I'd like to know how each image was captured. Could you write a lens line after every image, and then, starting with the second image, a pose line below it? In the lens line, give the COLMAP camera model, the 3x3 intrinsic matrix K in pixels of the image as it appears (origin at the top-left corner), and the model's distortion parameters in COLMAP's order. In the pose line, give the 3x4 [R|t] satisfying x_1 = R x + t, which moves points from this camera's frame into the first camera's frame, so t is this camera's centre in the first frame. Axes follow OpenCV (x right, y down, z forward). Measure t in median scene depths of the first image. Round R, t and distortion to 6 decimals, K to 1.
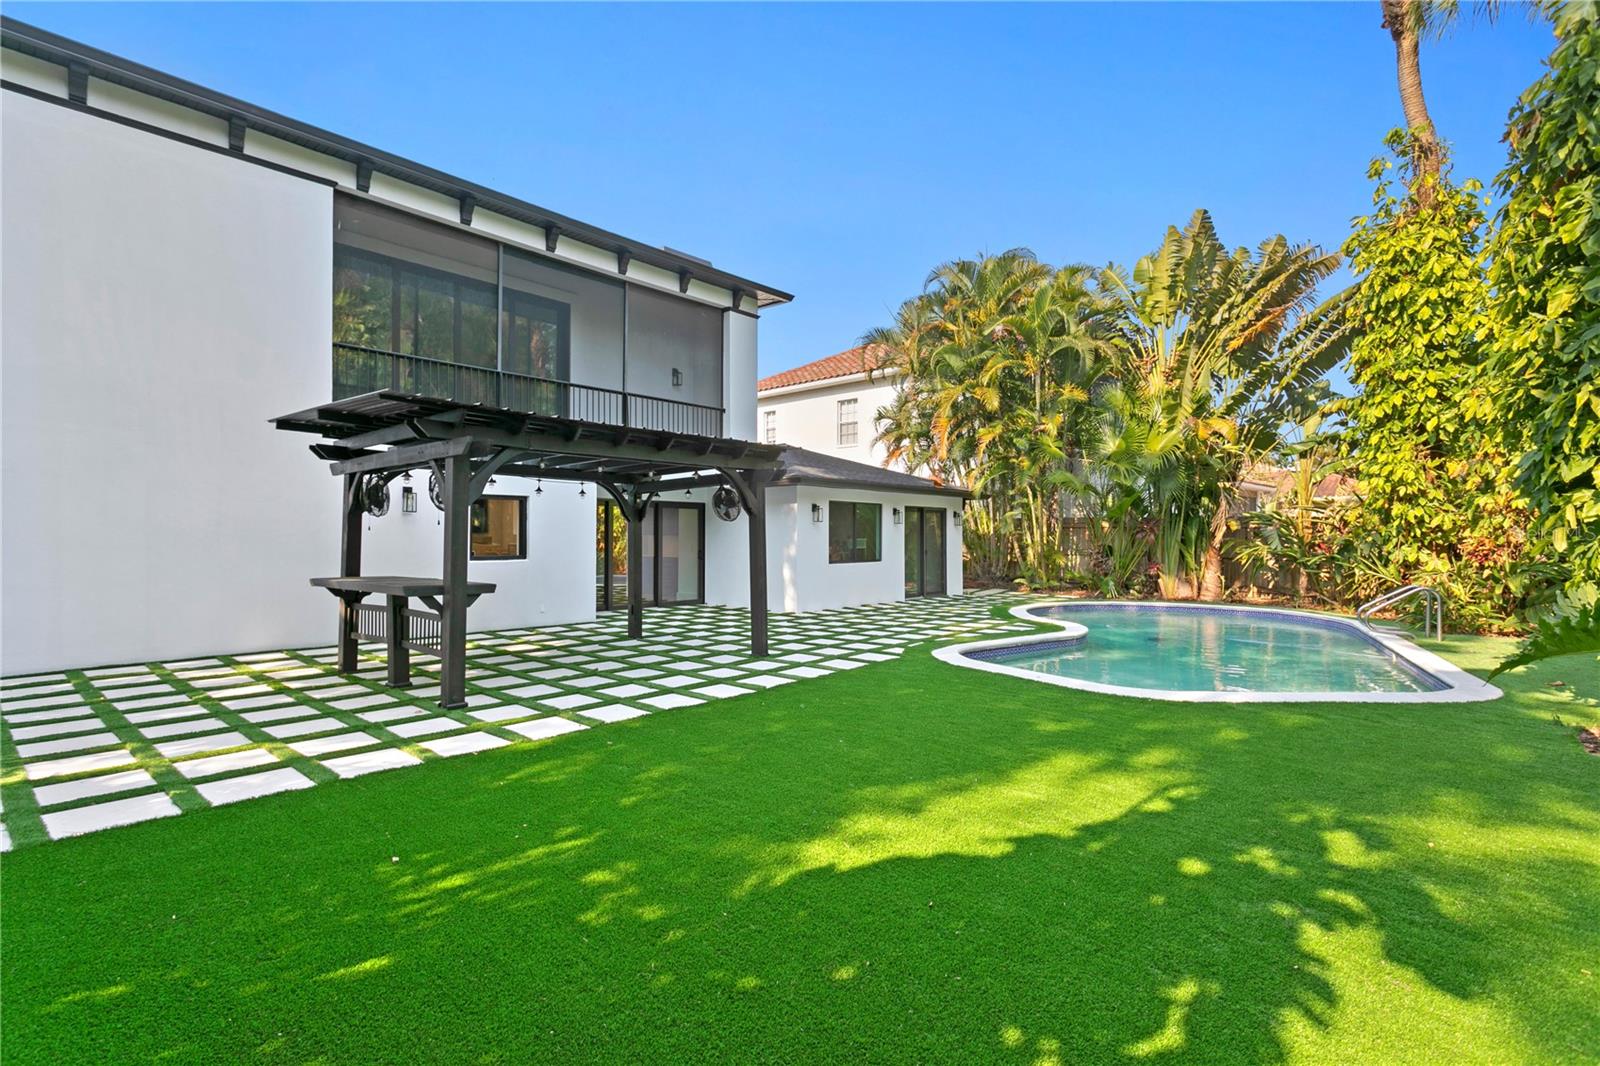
lens RADIAL K [[756.4, 0, 771.9], [0, 756.4, 533.2], [0, 0, 1]] dist [0.005537, 0.000919]
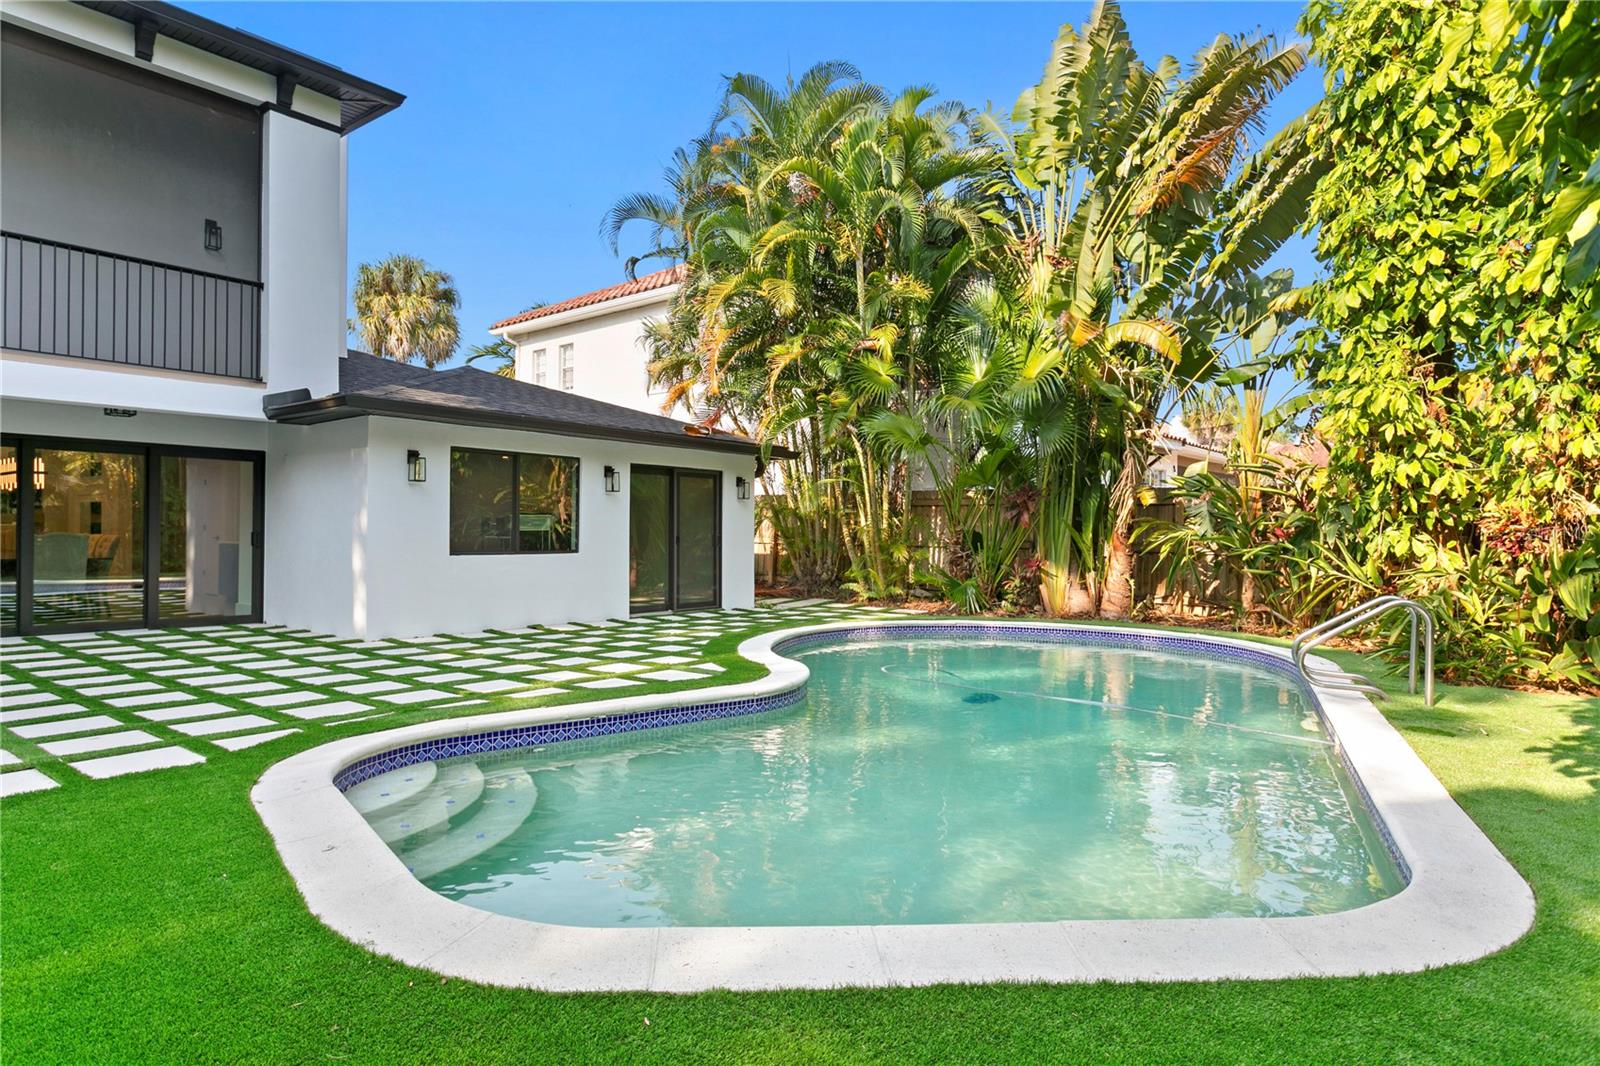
lens RADIAL K [[901.9, 0, 790.3], [0, 901.9, 530.5], [0, 0, 1]] dist [0.012348, -0.000916]
pose [[0.998588, 0.007315, 0.052624, 0.318357], [-0.007317, 0.999973, -0.000158, 0.020961], [-0.052624, -0.000227, 0.998614, 0.313388]]
